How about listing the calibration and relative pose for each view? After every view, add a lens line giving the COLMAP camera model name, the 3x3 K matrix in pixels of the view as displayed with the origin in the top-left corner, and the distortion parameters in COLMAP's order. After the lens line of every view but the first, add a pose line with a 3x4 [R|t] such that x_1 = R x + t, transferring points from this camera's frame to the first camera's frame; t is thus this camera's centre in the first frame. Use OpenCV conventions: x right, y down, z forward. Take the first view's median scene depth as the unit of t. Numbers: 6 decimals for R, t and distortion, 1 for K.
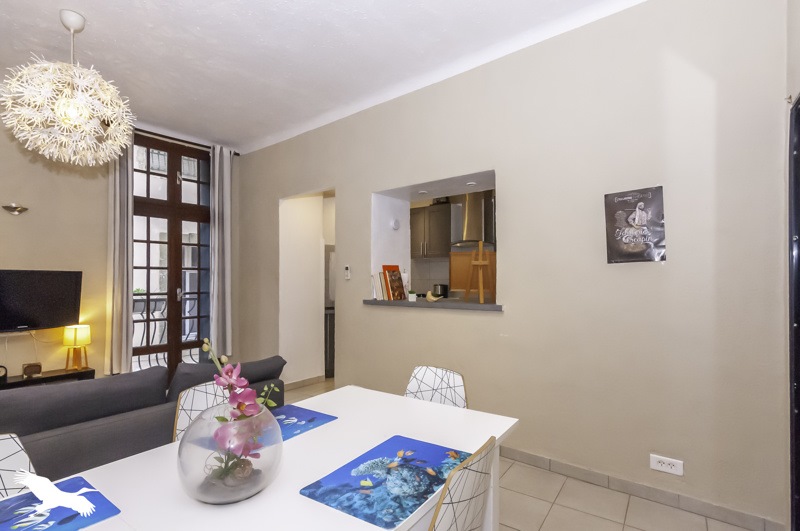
lens RADIAL K [[396.5, 0, 402.9], [0, 396.5, 267.9], [0, 0, 1]] dist [0.017399, -0.000451]
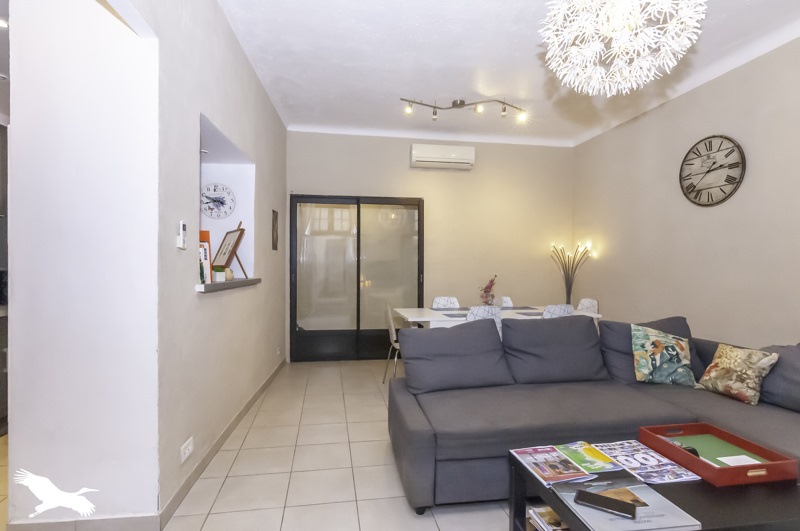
lens RADIAL K [[396.5, 0, 402.9], [0, 396.5, 267.9], [0, 0, 1]] dist [0.017399, -0.000451]
pose [[-0.697685, -0.005965, 0.716379, -1.125817], [-0.025419, 0.999542, -0.016433, 0.083179], [-0.715953, -0.029675, -0.697517, 1.805917]]
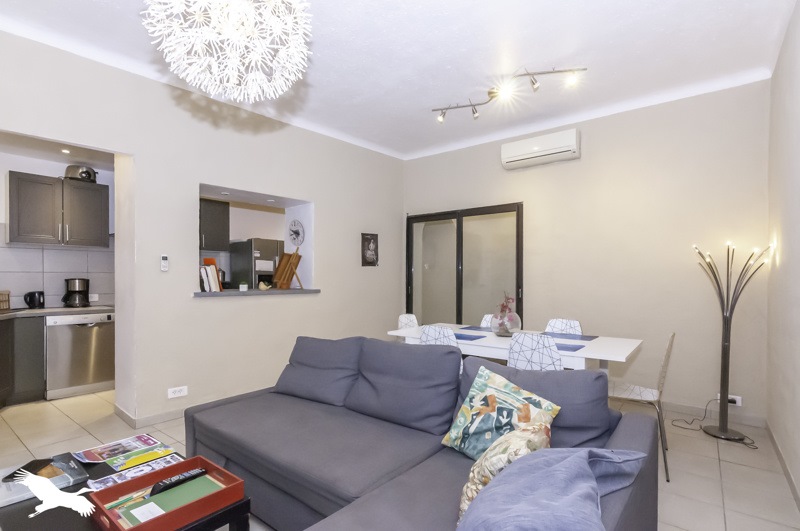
lens RADIAL K [[396.5, 0, 402.9], [0, 396.5, 267.9], [0, 0, 1]] dist [0.017399, -0.000451]
pose [[0.057507, 0.027281, 0.997972, -1.549912], [-0.034546, 0.999082, -0.025321, 0.042112], [-0.997747, -0.033020, 0.058396, 0.668180]]
